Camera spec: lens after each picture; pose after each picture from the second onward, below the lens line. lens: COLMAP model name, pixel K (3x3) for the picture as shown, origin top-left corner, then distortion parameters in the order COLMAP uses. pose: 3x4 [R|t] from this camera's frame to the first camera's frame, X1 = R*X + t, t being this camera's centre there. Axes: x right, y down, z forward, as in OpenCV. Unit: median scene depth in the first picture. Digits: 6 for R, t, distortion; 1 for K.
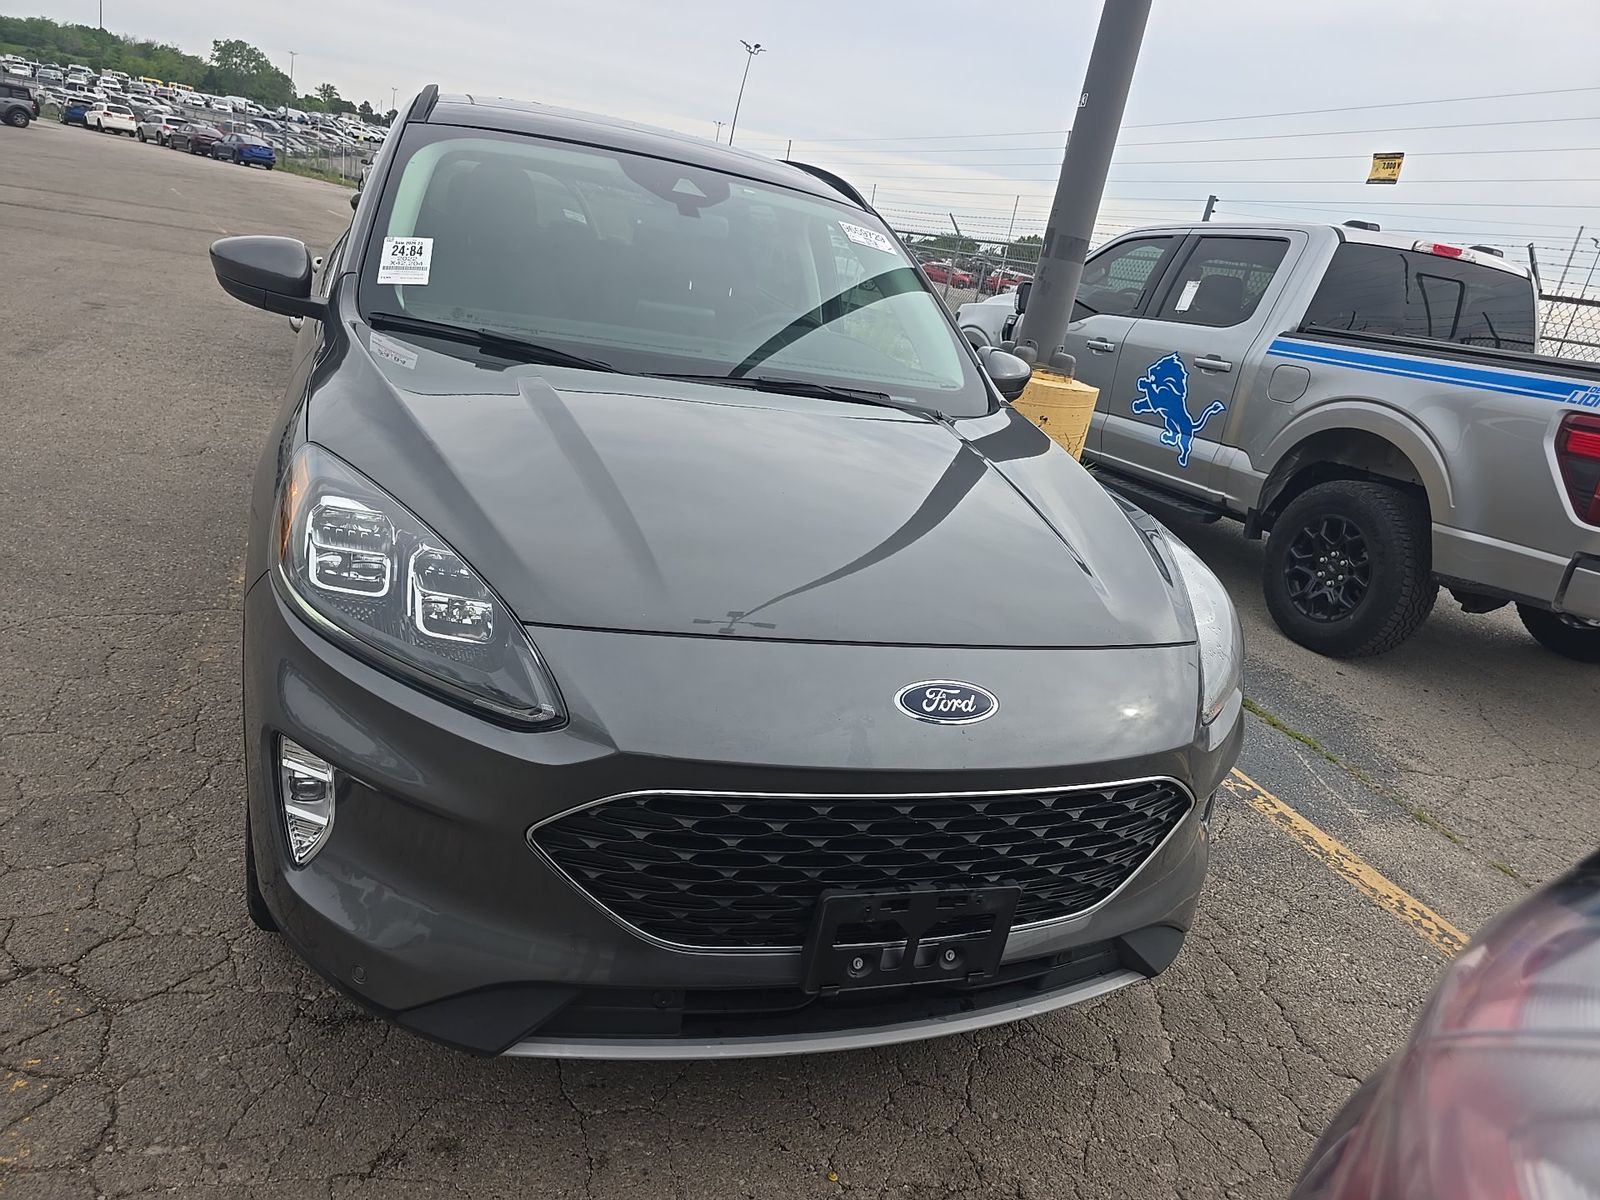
lens RADIAL K [[1088.6, 0, 797.3], [0, 1088.6, 597.5], [0, 0, 1]] dist [0.059457, -0.056158]
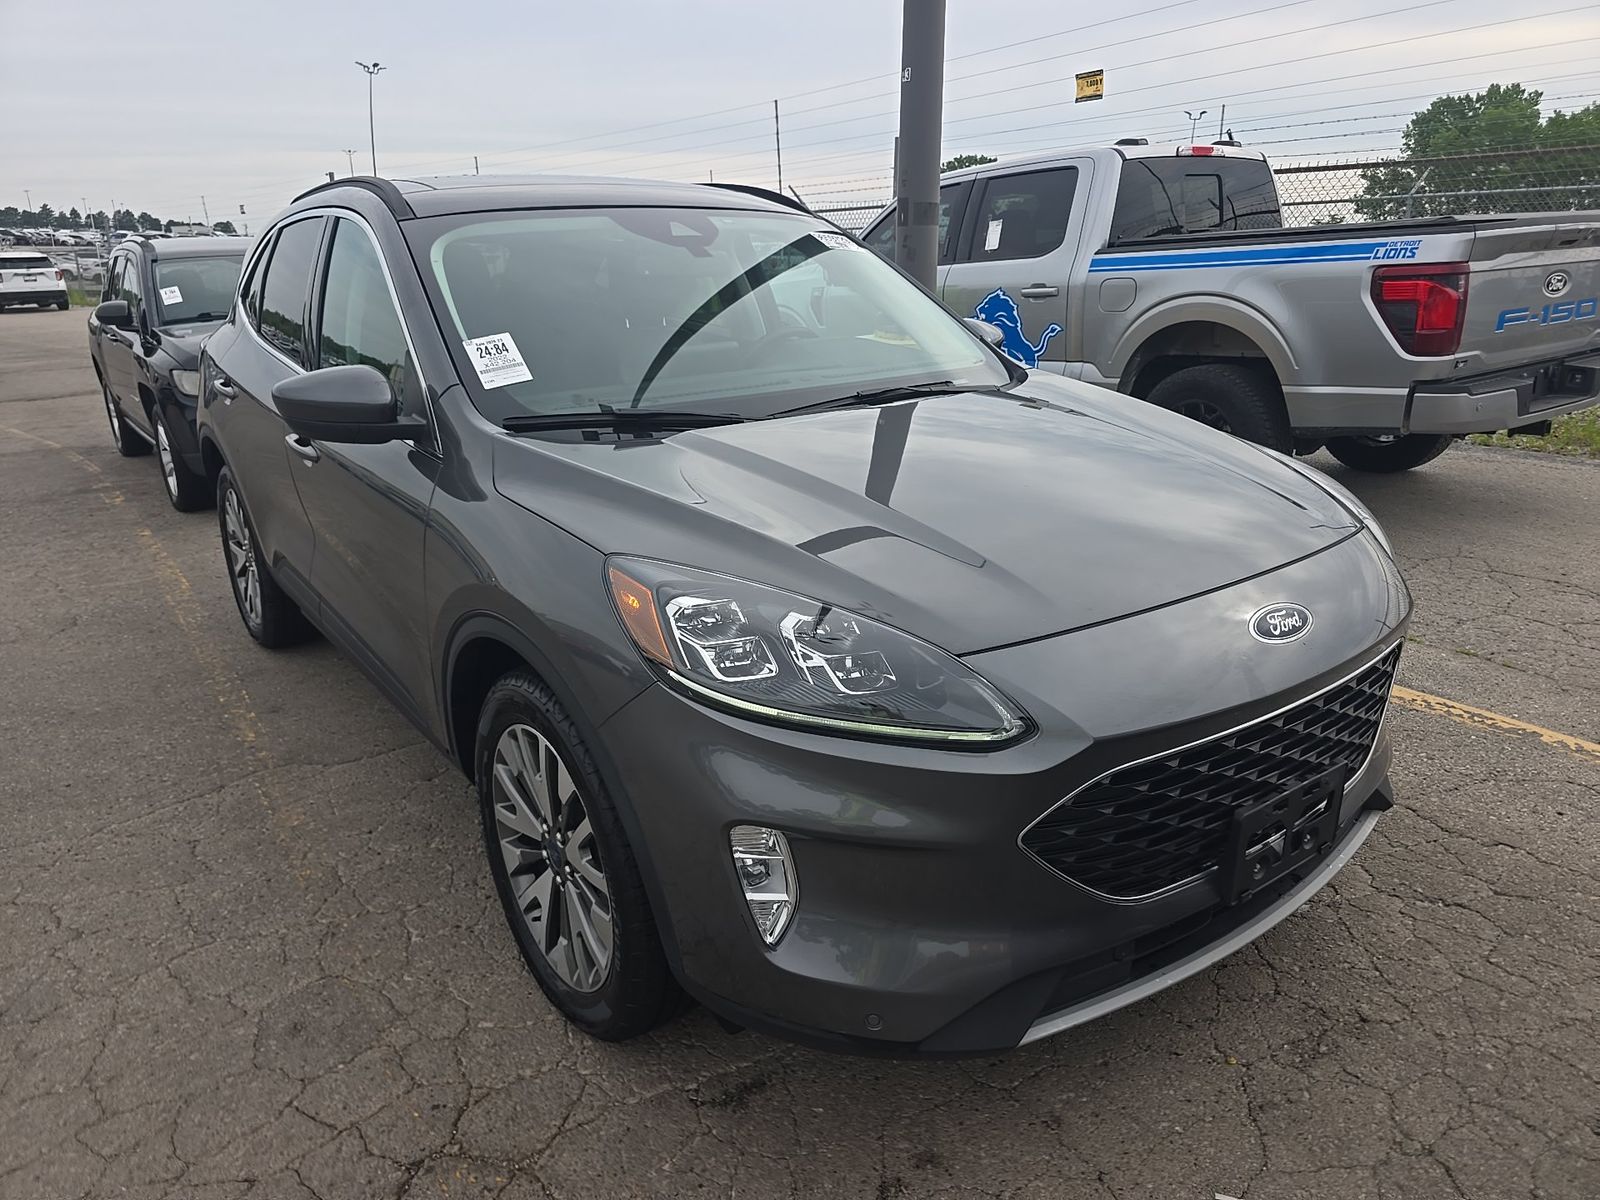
lens RADIAL K [[1088.6, 0, 797.3], [0, 1088.6, 597.5], [0, 0, 1]] dist [0.059457, -0.056158]
pose [[0.939792, -0.268742, 0.211114, -0.222262], [0.265604, 0.963094, 0.043632, -0.044406], [-0.215049, 0.015068, 0.976487, -0.007244]]
